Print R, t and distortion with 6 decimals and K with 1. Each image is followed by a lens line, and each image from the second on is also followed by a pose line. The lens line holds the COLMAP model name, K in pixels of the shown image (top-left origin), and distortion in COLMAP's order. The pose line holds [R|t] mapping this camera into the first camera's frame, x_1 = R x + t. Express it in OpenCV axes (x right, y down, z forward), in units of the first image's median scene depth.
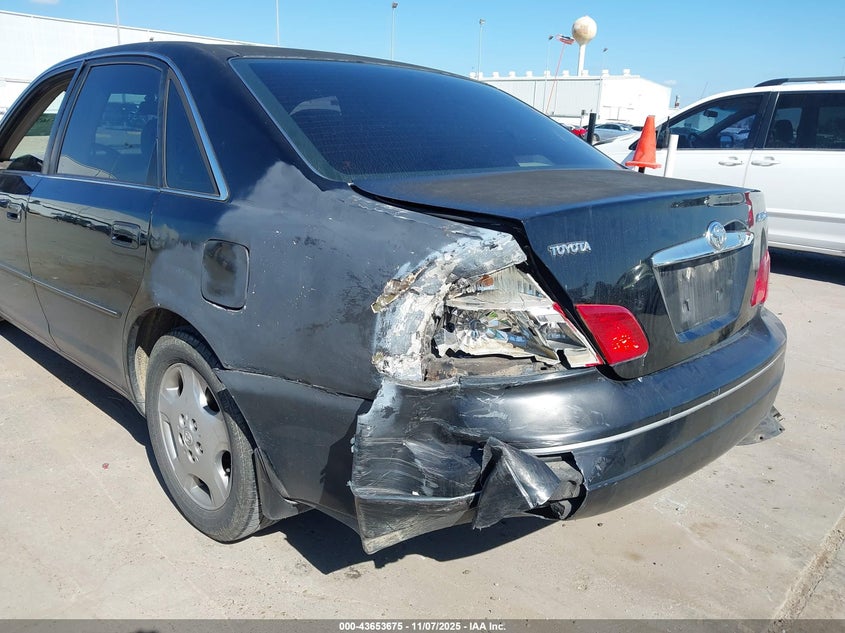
lens RADIAL K [[681.2, 0, 422.7], [0, 681.2, 319.7], [0, 0, 1]] dist [0.016333, 0.006410]
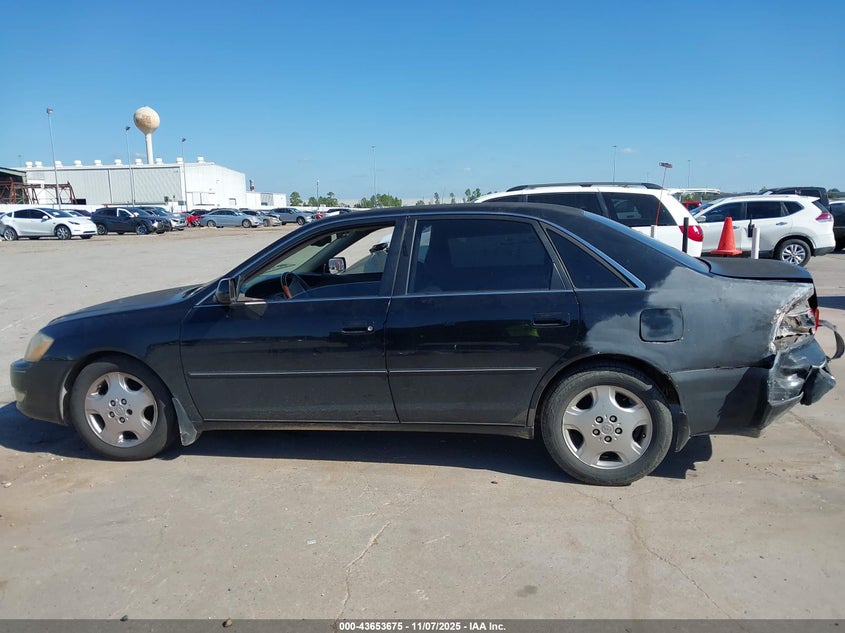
lens RADIAL K [[681.2, 0, 422.7], [0, 681.2, 314.0], [0, 0, 1]] dist [0.016333, 0.006410]
pose [[0.821271, -0.138690, 0.553425, -1.907276], [0.205137, 0.976917, -0.059600, -0.119815], [-0.532384, 0.162476, 0.830764, -0.277890]]
